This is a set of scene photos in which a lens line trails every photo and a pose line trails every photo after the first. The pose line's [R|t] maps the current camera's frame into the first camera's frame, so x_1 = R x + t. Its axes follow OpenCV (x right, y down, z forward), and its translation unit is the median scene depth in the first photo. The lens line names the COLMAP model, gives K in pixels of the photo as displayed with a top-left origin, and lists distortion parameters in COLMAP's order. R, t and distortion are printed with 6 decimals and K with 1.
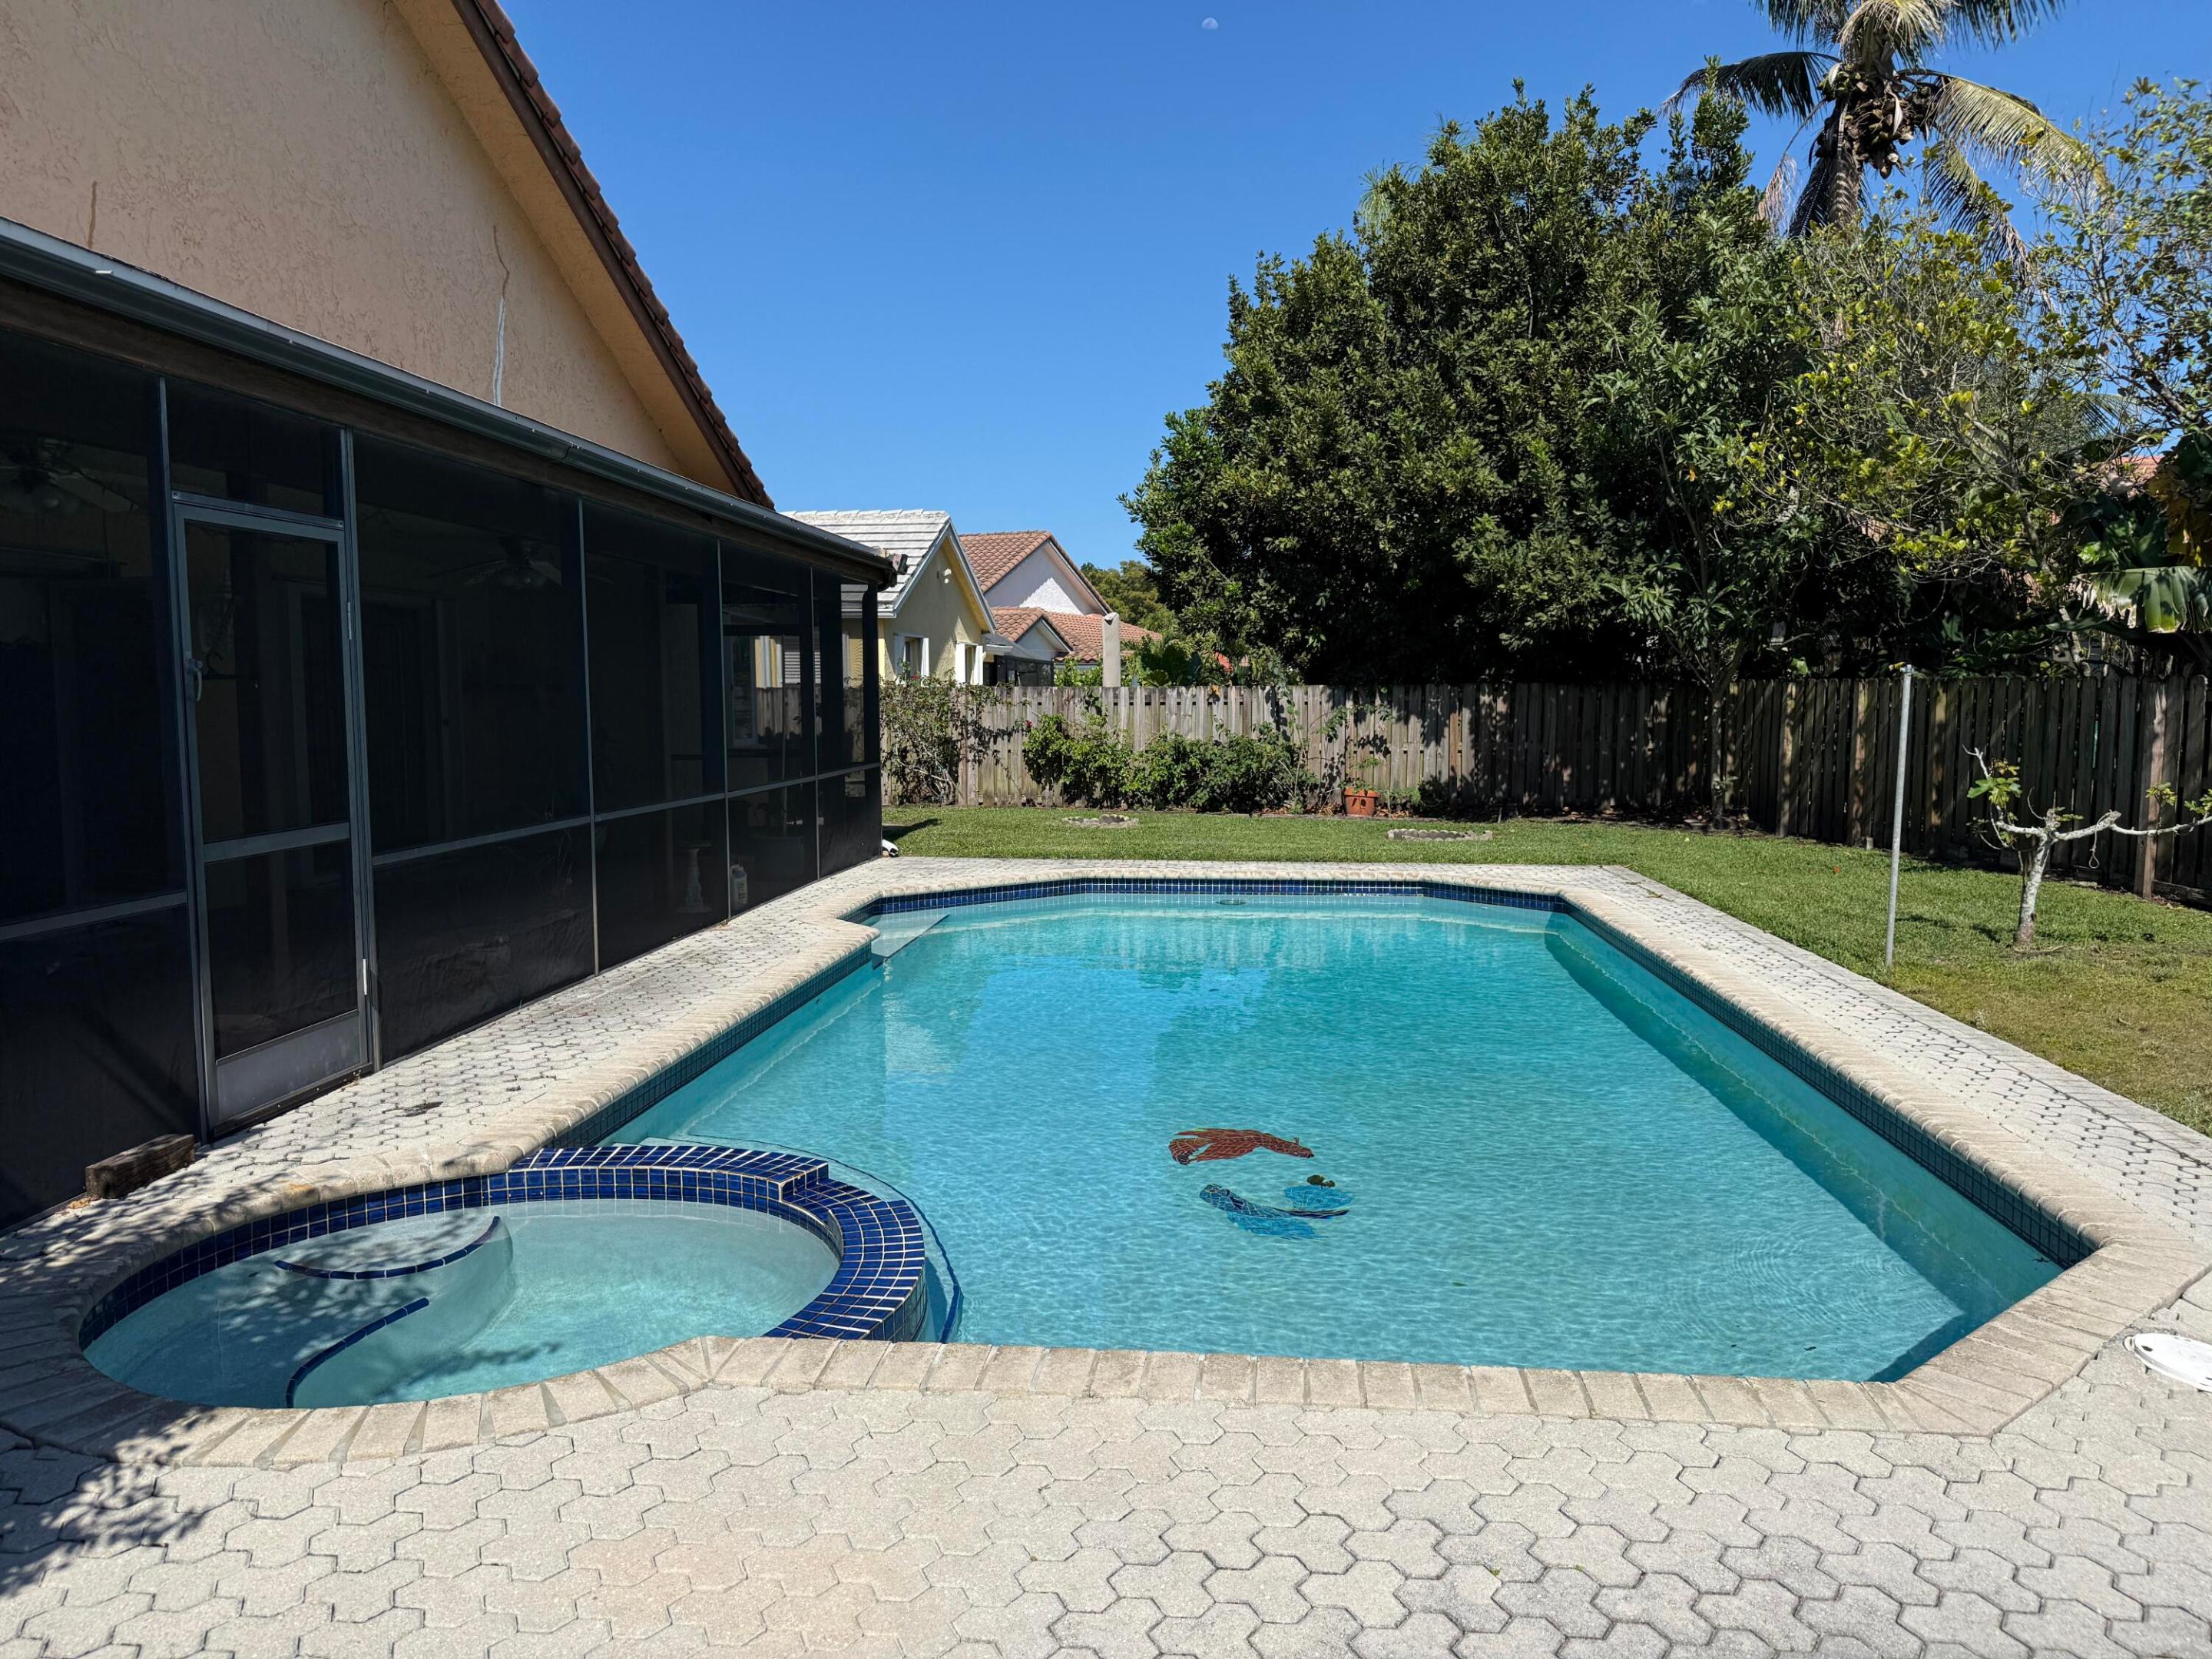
lens RADIAL K [[1552.1, 0, 1106.1], [0, 1552.1, 843.5], [0, 0, 1]] dist [0.067015, -0.046695]
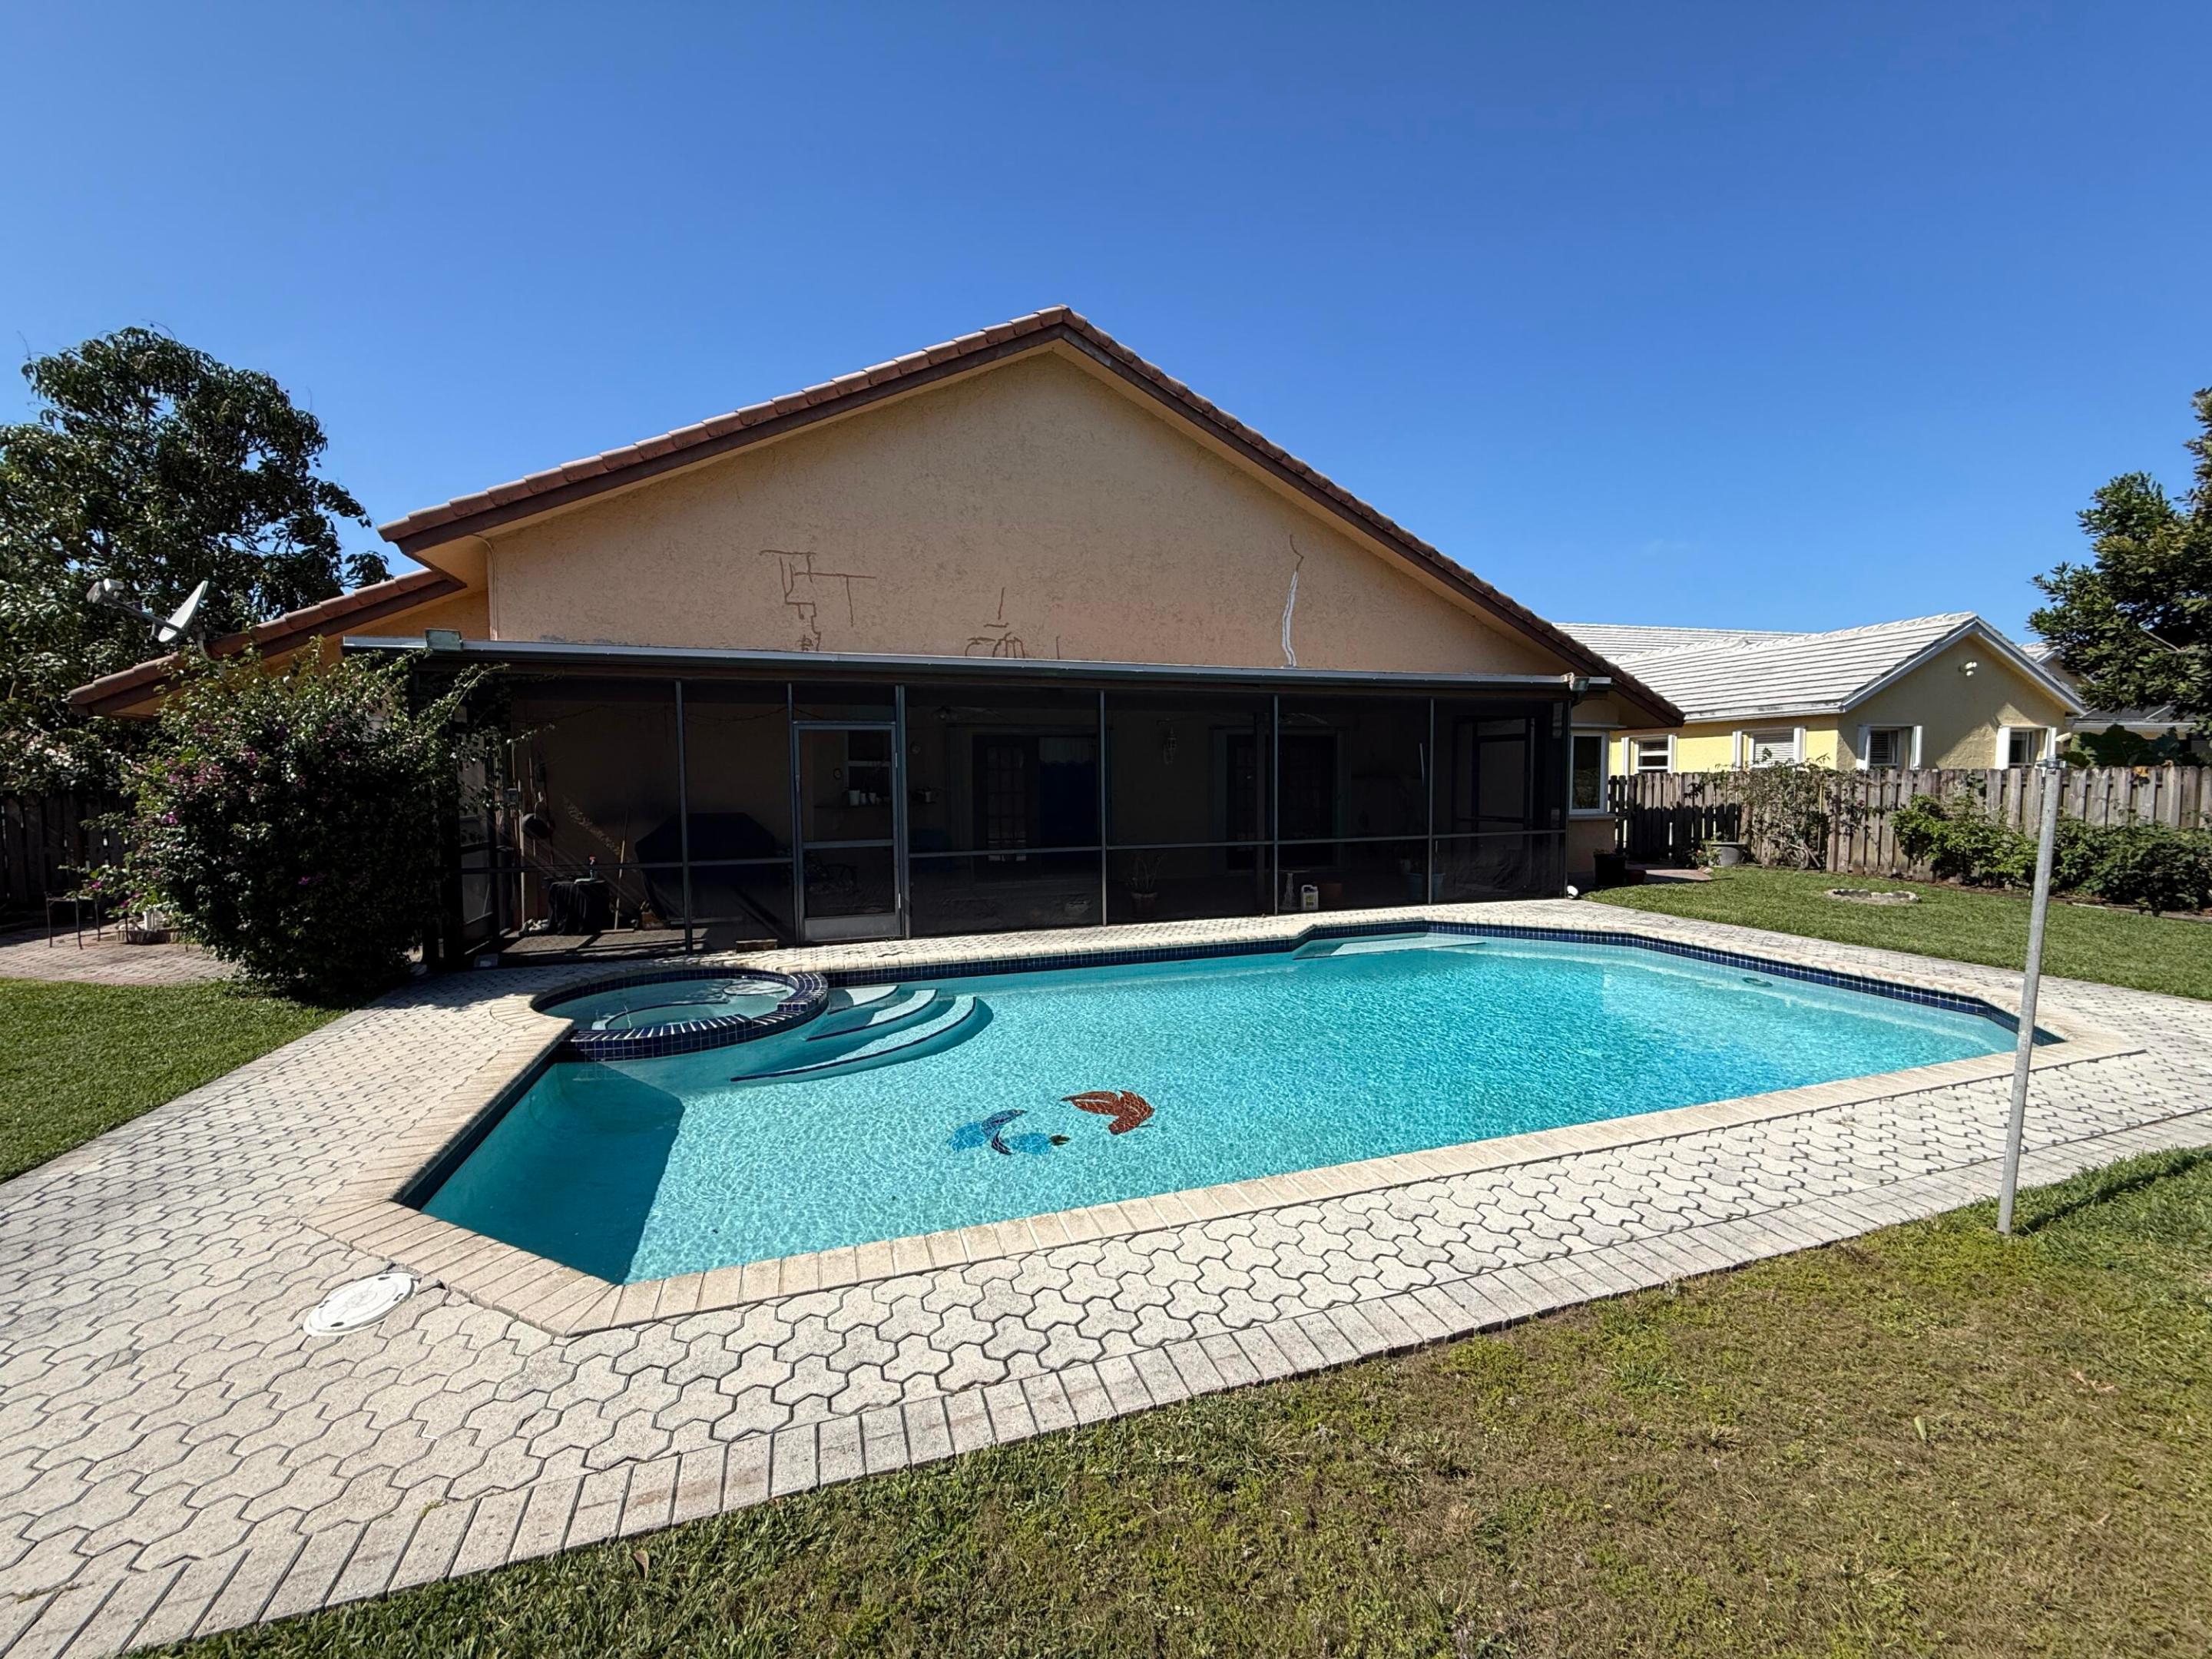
lens RADIAL K [[872.2, 0, 1106.0], [0, 872.2, 829.5], [0, 0, 1]] dist [0.001654, 0.000182]
pose [[0.392365, 0.054424, -0.918198, 0.302159], [-0.079907, 0.996491, 0.024918, -0.029250], [0.916332, 0.063593, 0.395337, 0.242690]]
